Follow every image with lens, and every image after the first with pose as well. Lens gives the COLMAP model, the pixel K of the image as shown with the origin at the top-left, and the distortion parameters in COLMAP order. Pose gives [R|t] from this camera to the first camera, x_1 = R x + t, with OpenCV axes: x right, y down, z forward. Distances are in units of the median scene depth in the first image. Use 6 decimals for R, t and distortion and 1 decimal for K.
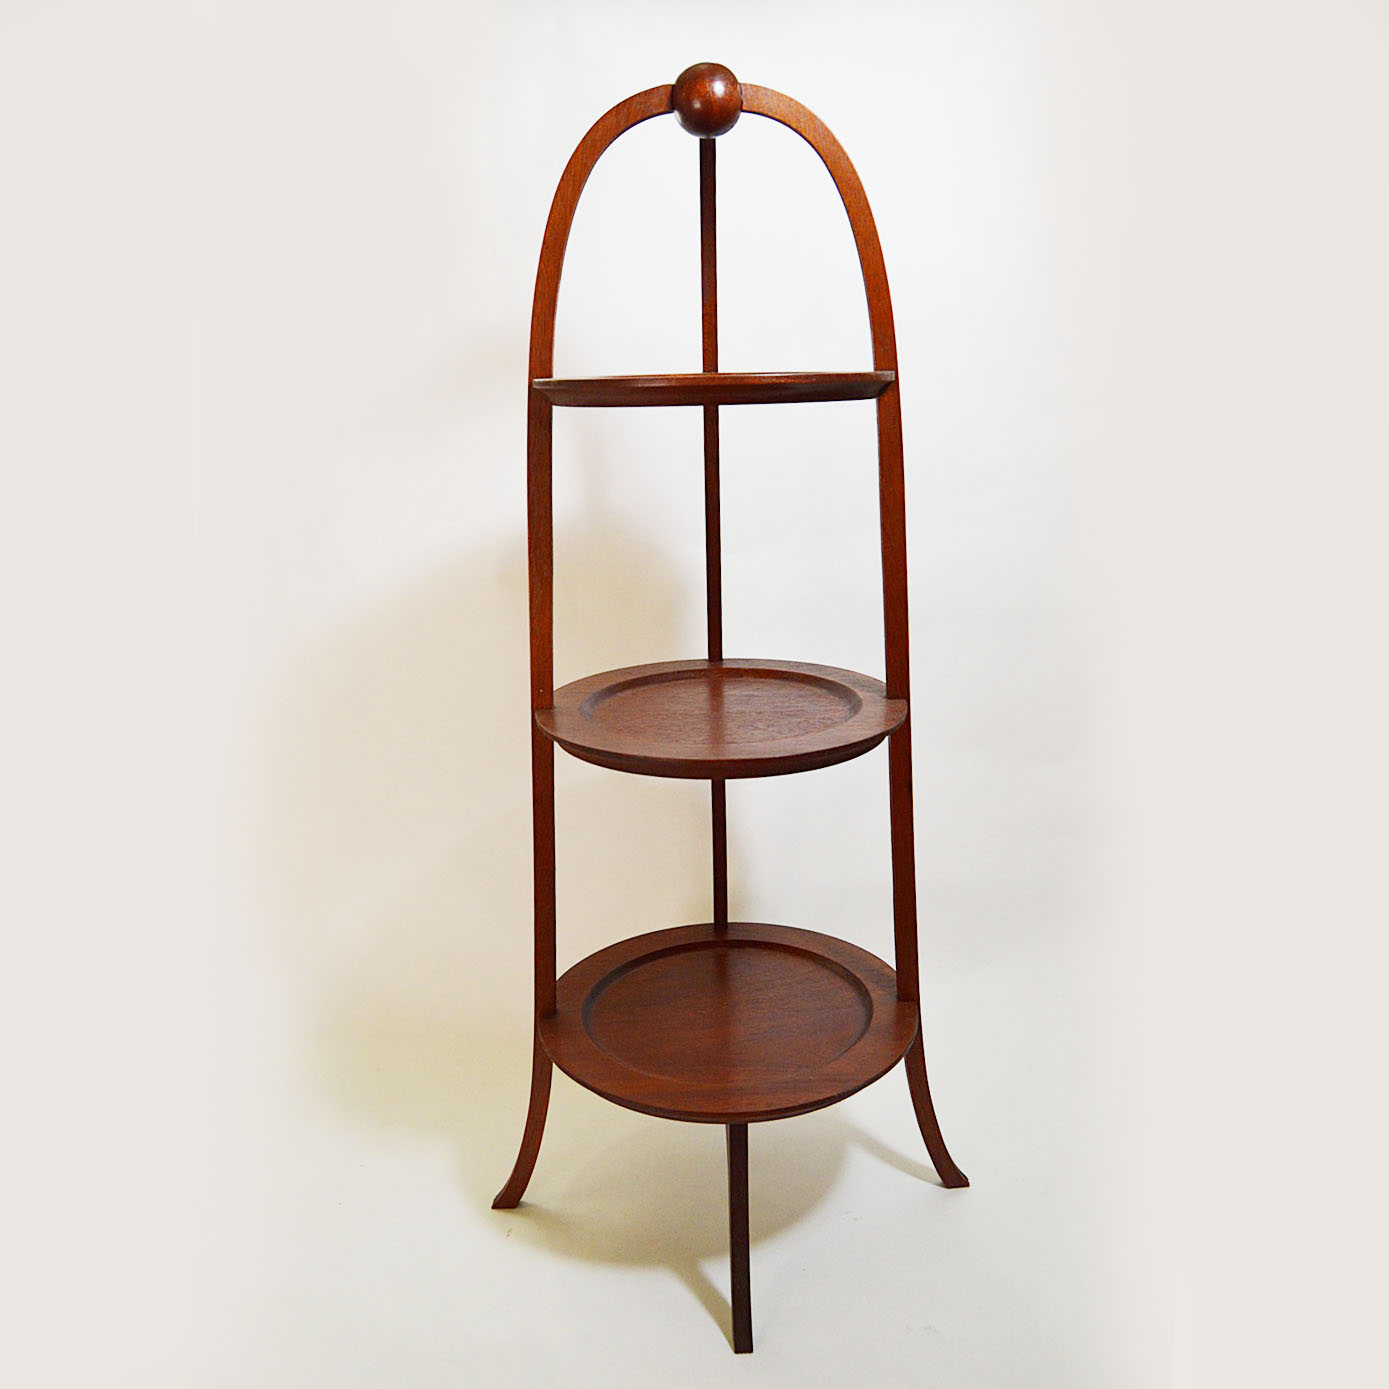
lens RADIAL K [[1468.5, 0, 693.7], [0, 1468.5, 693.7], [0, 0, 1]] dist [0.011055, 0.000000]
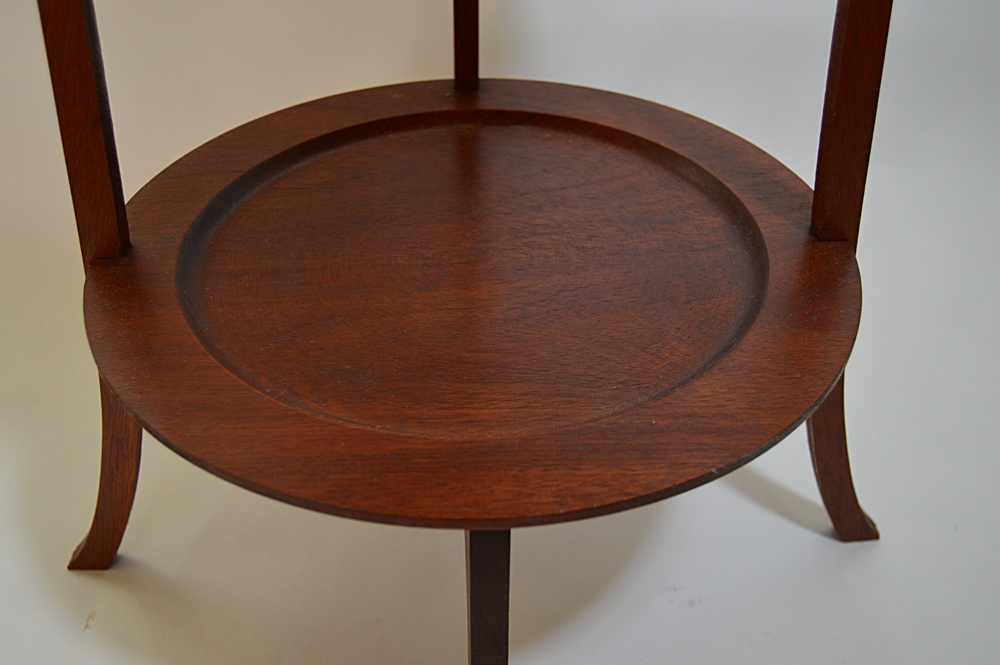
lens RADIAL K [[1107.9, 0, 497.5], [0, 1107.9, 332.0], [0, 0, 1]] dist [-0.119111, 0.000000]
pose [[0.999422, 0.009656, 0.032586, 0.018409], [-0.020810, 0.931909, 0.362095, 0.101495], [-0.026871, -0.362564, 0.931571, 0.621521]]
